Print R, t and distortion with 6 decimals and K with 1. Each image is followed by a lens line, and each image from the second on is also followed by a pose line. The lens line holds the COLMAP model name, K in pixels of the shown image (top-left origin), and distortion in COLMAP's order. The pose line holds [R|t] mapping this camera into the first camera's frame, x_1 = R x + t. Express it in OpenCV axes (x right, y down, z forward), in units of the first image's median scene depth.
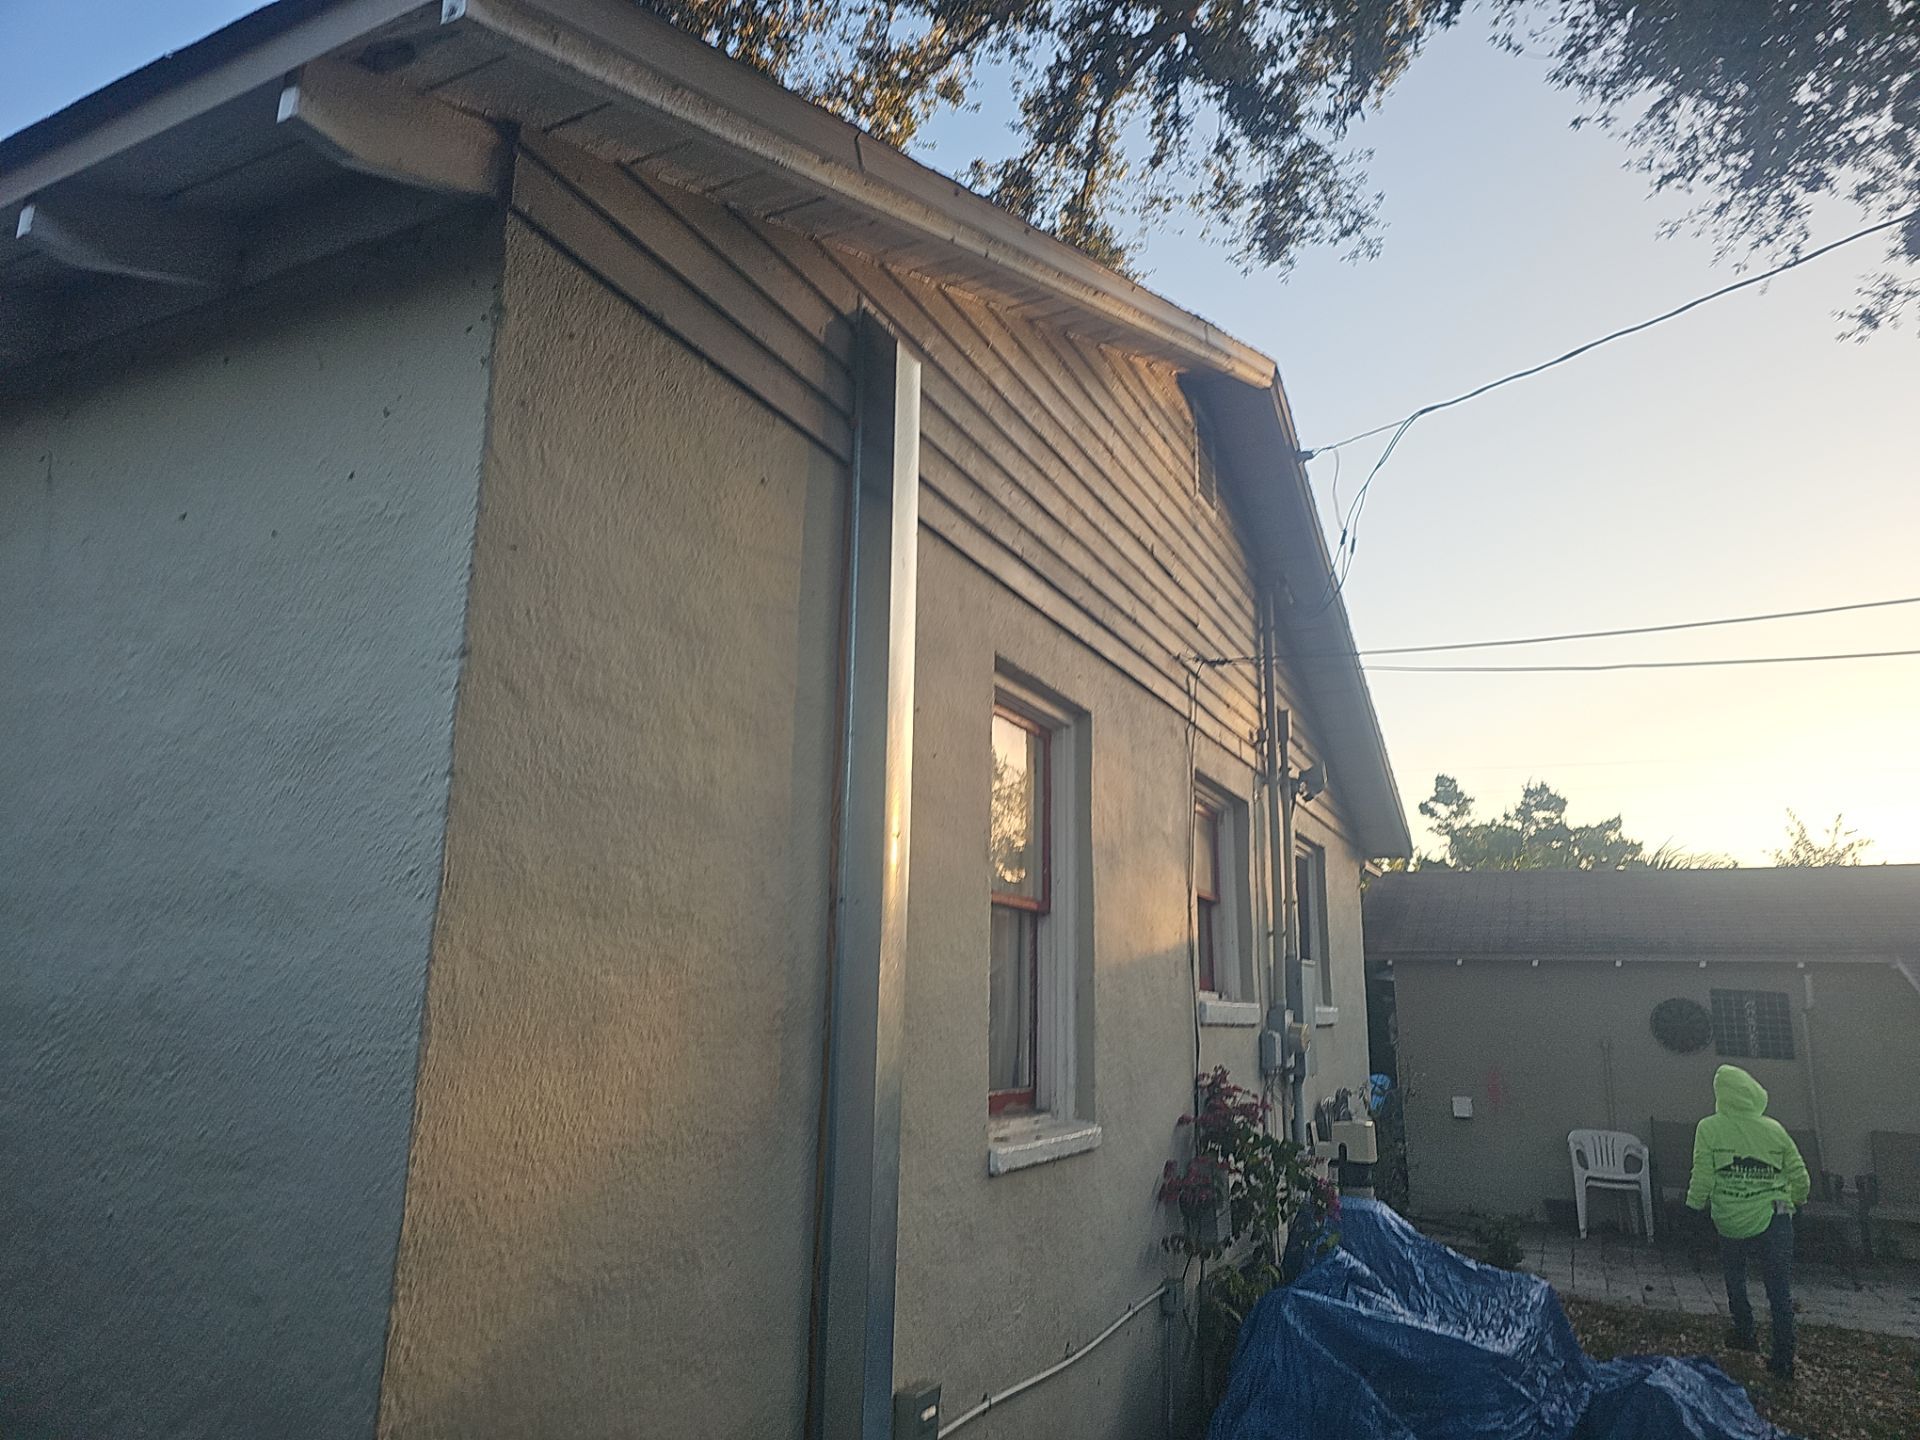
lens RADIAL K [[1300.4, 0, 958.2], [0, 1300.4, 771.3], [0, 0, 1]] dist [0.002119, -0.043436]
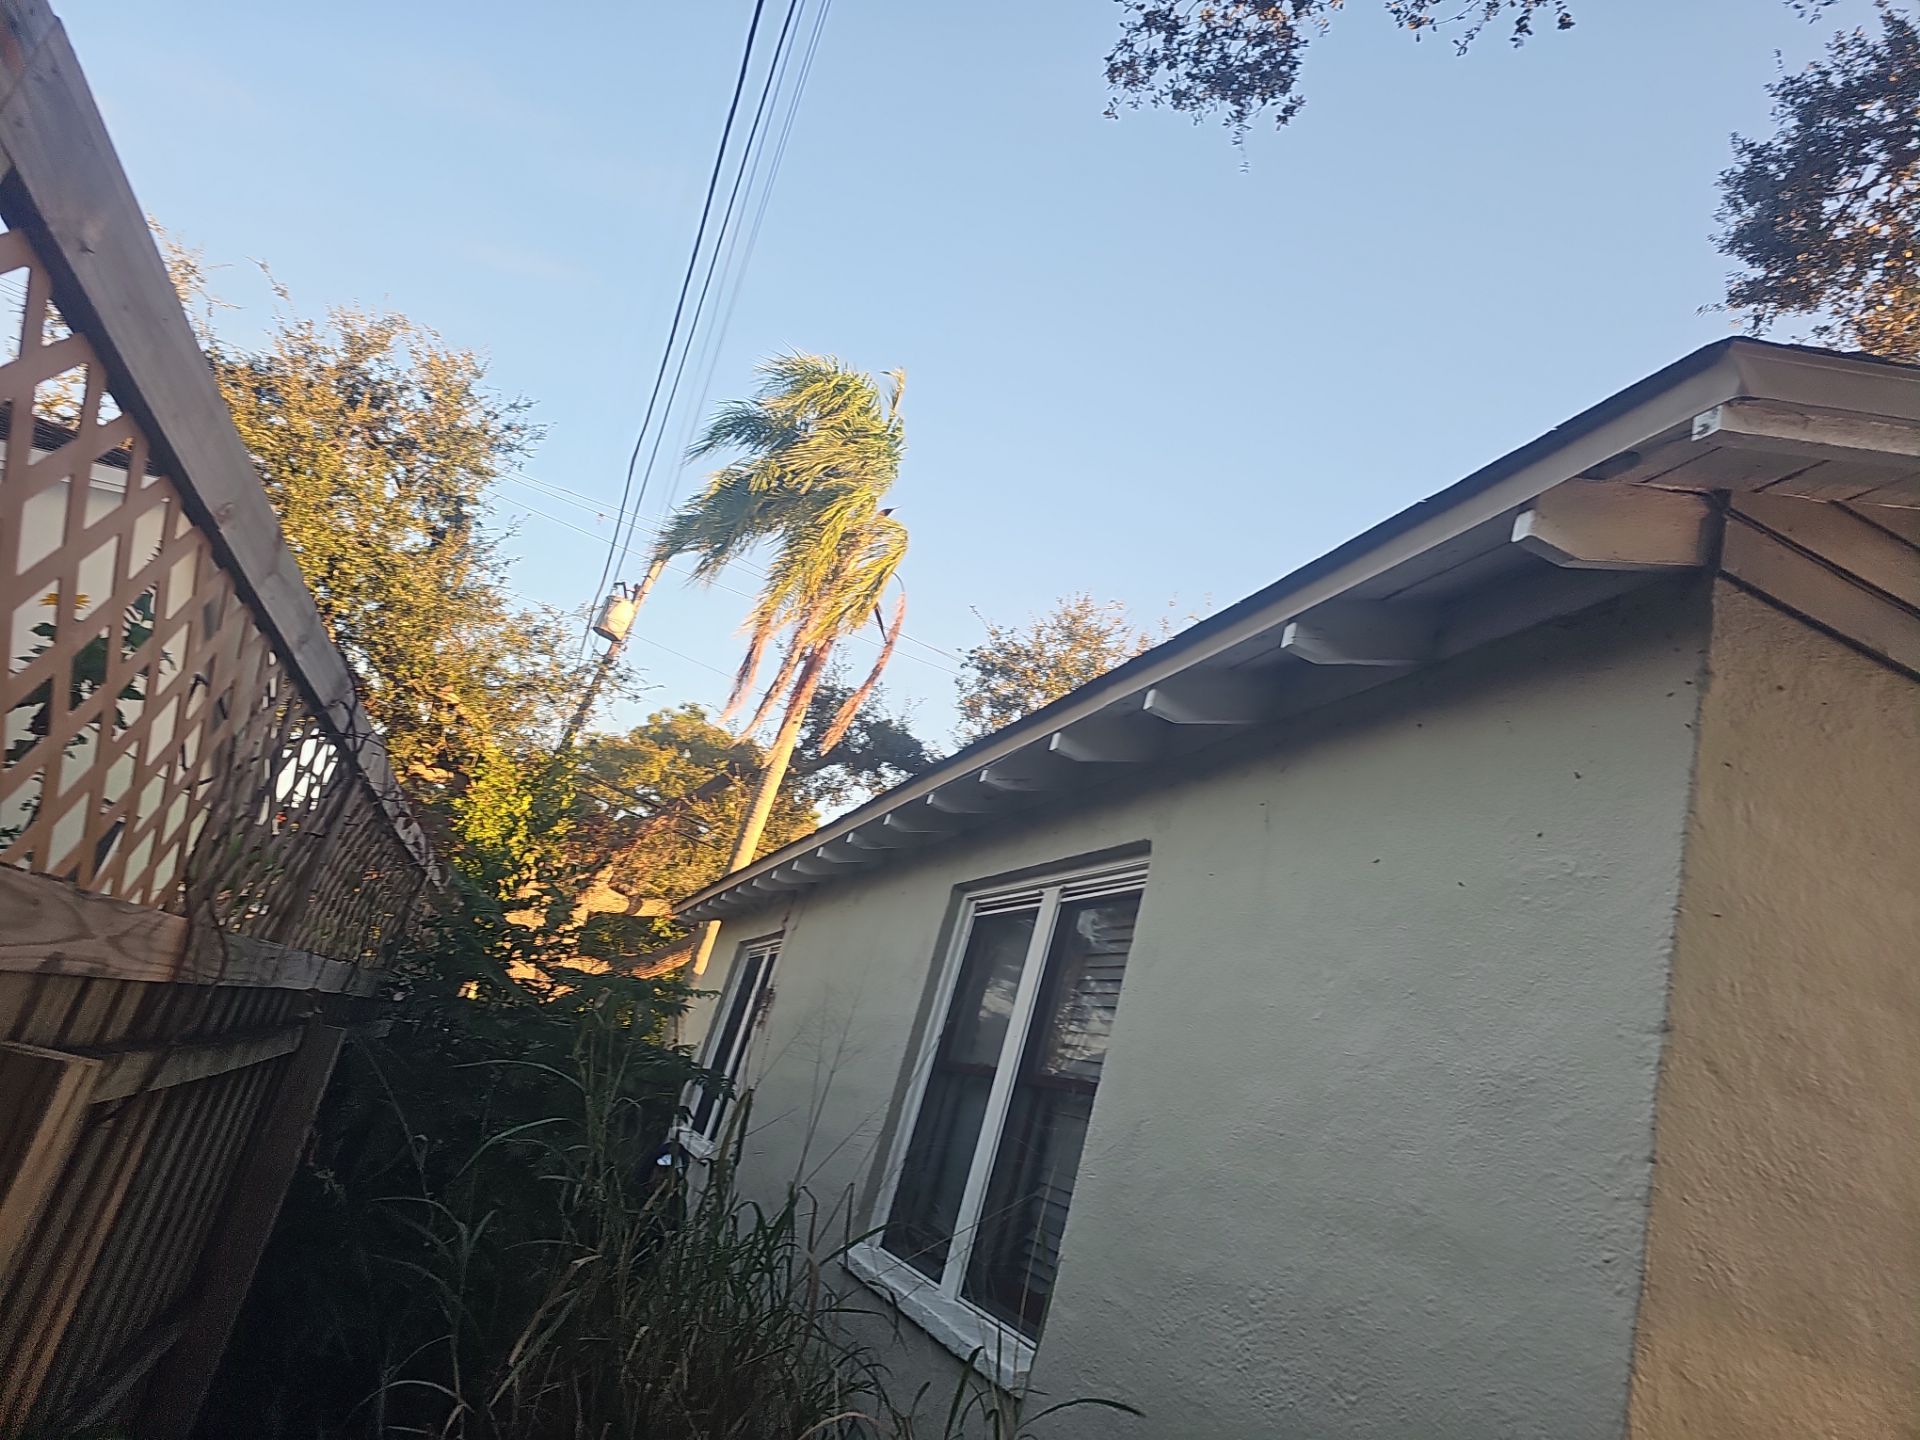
lens RADIAL K [[1253.7, 0, 885.4], [0, 1253.7, 724.6], [0, 0, 1]] dist [0.002213, -0.003710]
pose [[0.672087, -0.029991, -0.739865, -0.068978], [-0.153441, 0.971851, -0.178779, -0.051709], [0.724400, 0.233680, 0.648566, -0.071438]]
